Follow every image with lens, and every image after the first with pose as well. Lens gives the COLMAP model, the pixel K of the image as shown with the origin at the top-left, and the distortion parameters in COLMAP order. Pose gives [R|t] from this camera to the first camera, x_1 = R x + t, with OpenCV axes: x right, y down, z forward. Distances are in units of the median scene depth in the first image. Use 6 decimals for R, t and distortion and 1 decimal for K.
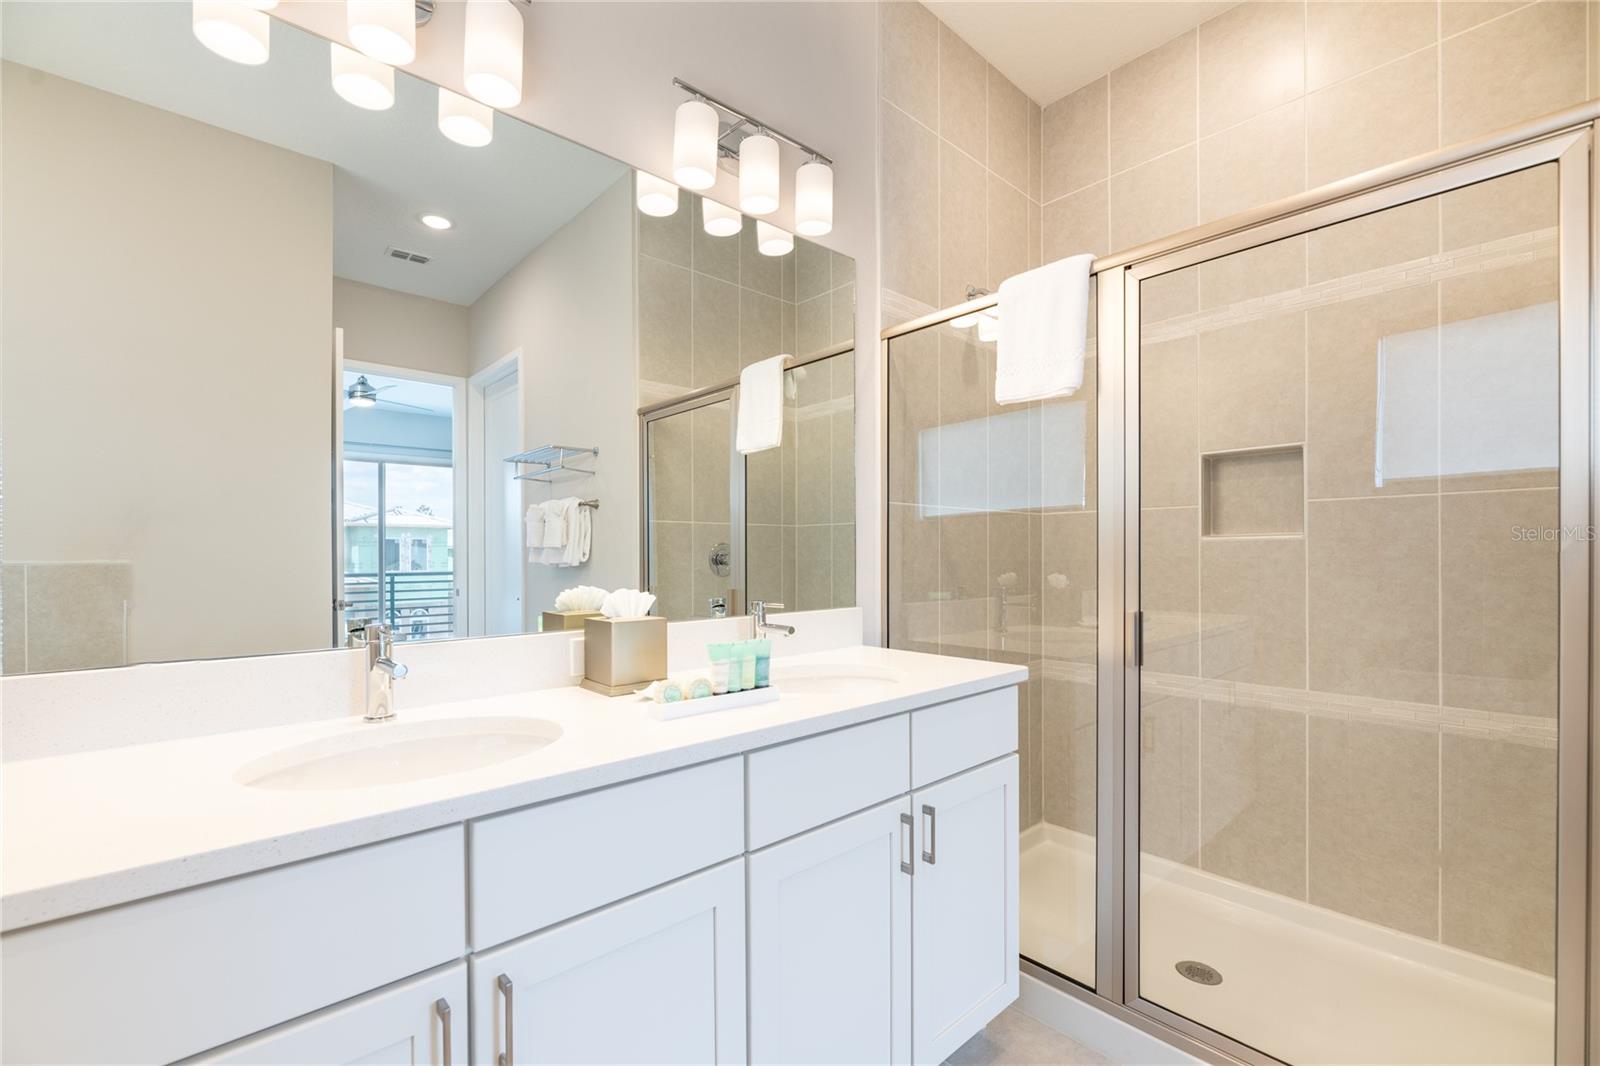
lens RADIAL K [[689.7, 0, 775.2], [0, 689.7, 554.6], [0, 0, 1]] dist [-0.002097, -0.000204]
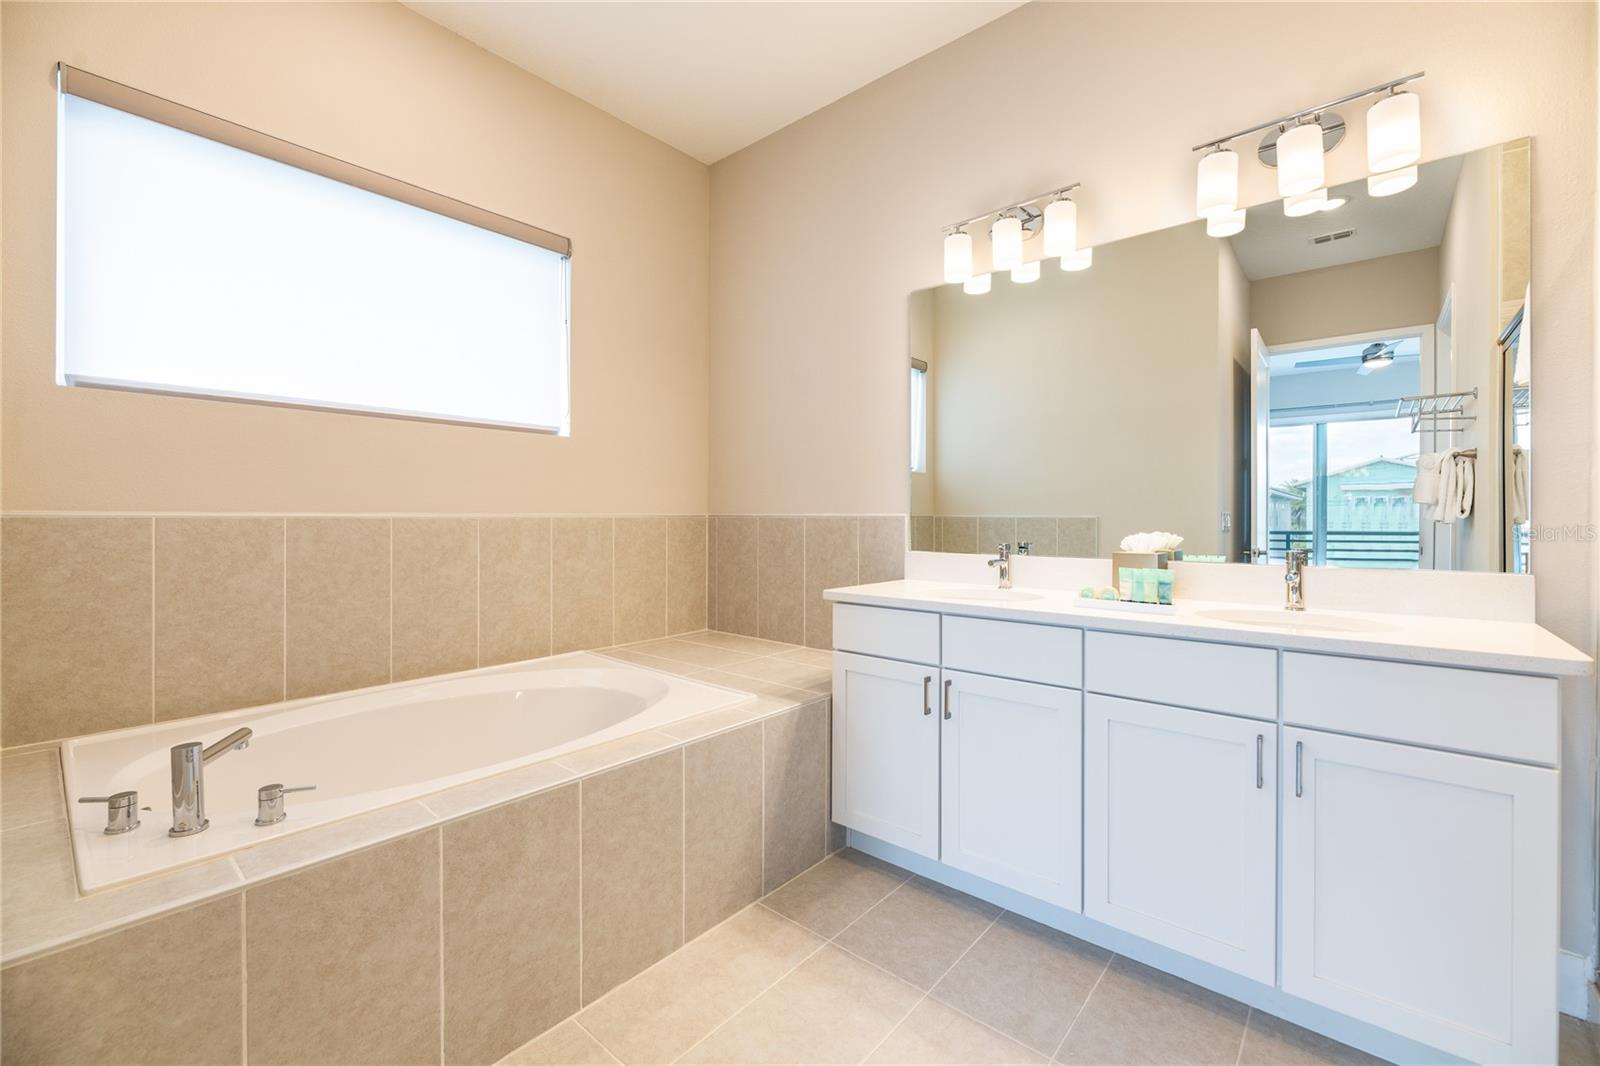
lens RADIAL K [[662.9, 0, 792.0], [0, 662.9, 530.8], [0, 0, 1]] dist [0.000159, 0.000033]
pose [[0.115829, 0.023465, -0.992992, 0.945651], [-0.001854, 0.999724, 0.023407, 0.012157], [0.993267, -0.000870, 0.115841, 0.085456]]
